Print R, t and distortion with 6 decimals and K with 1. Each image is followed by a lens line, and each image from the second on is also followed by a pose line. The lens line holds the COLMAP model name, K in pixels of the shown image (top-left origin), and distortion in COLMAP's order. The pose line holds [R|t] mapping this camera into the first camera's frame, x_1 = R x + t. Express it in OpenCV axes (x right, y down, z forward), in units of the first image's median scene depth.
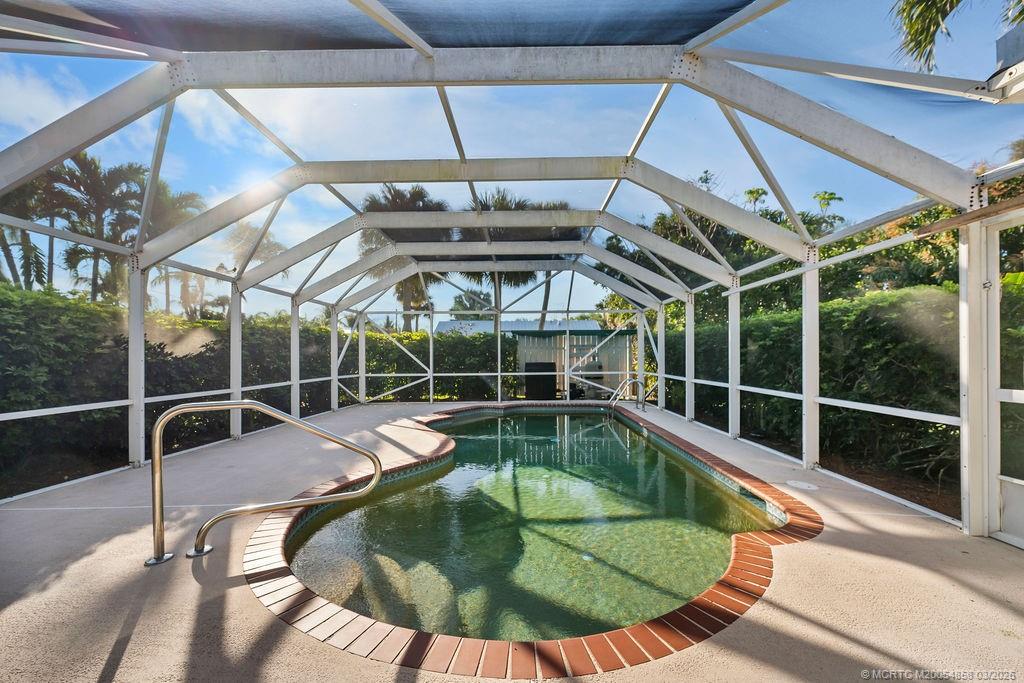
lens RADIAL K [[429.4, 0, 513.0], [0, 429.4, 353.3], [0, 0, 1]] dist [-0.001080, 0.000135]
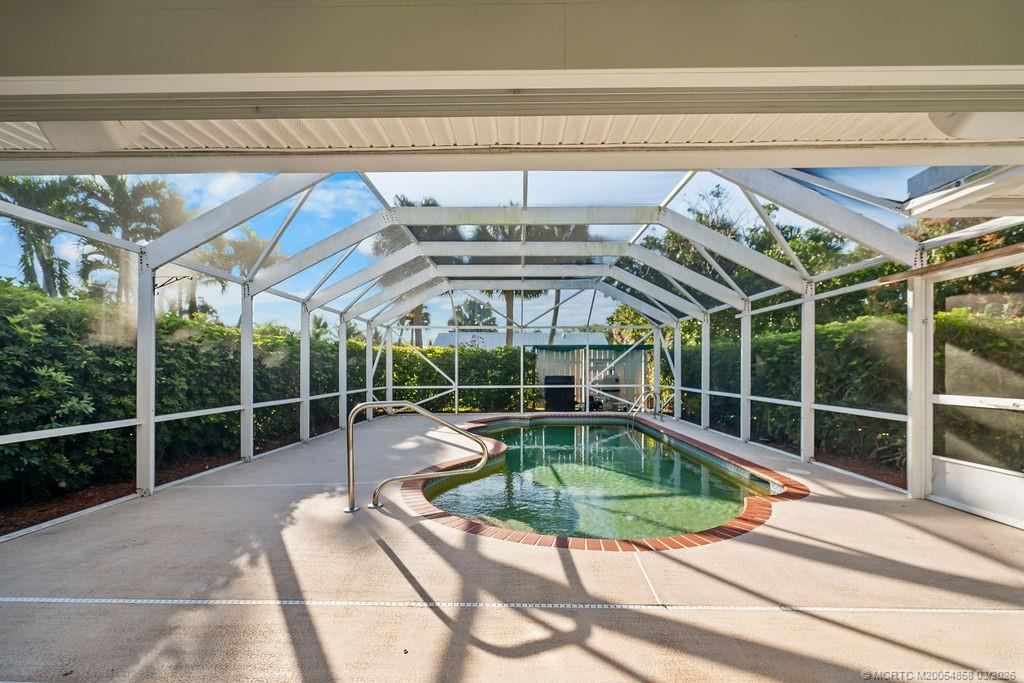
lens RADIAL K [[460.9, 0, 513.2], [0, 460.9, 368.2], [0, 0, 1]] dist [0.000523, -0.000171]
pose [[0.999931, 0.003531, 0.011210, -0.098339], [-0.003580, 0.999984, 0.004351, -0.002151], [-0.011194, -0.004391, 0.999928, -0.184955]]
